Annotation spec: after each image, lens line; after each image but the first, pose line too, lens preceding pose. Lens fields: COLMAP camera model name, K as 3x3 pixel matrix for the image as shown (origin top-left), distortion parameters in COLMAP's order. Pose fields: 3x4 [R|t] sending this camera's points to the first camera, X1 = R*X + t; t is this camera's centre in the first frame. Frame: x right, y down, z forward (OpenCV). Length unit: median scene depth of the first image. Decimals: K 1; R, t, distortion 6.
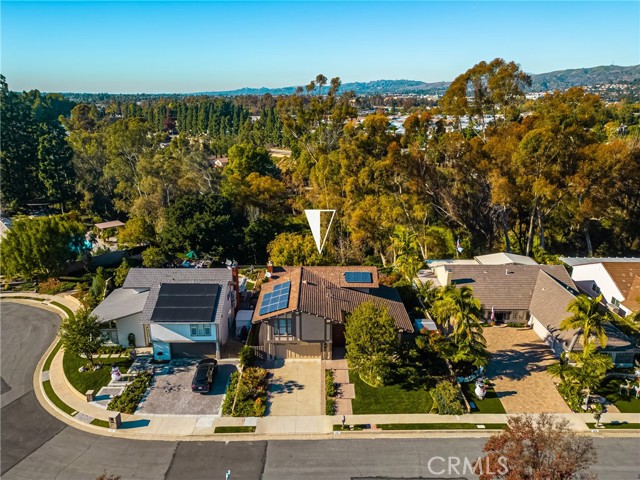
lens RADIAL K [[449.3, 0, 320.0], [0, 449.3, 240.0], [0, 0, 1]] dist [0.045468, -0.008704]
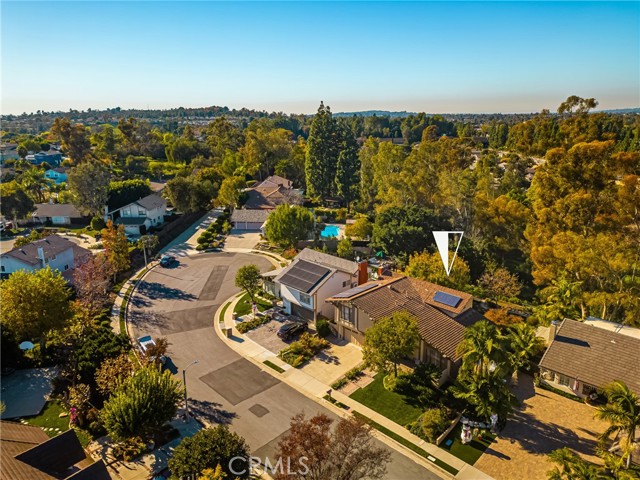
lens RADIAL K [[449.3, 0, 320.0], [0, 449.3, 240.0], [0, 0, 1]] dist [0.045468, -0.008704]
pose [[0.699084, 0.184359, -0.690865, 0.675942], [-0.211557, 0.976261, 0.046443, -0.040987], [0.683027, 0.113690, 0.721491, 0.059829]]
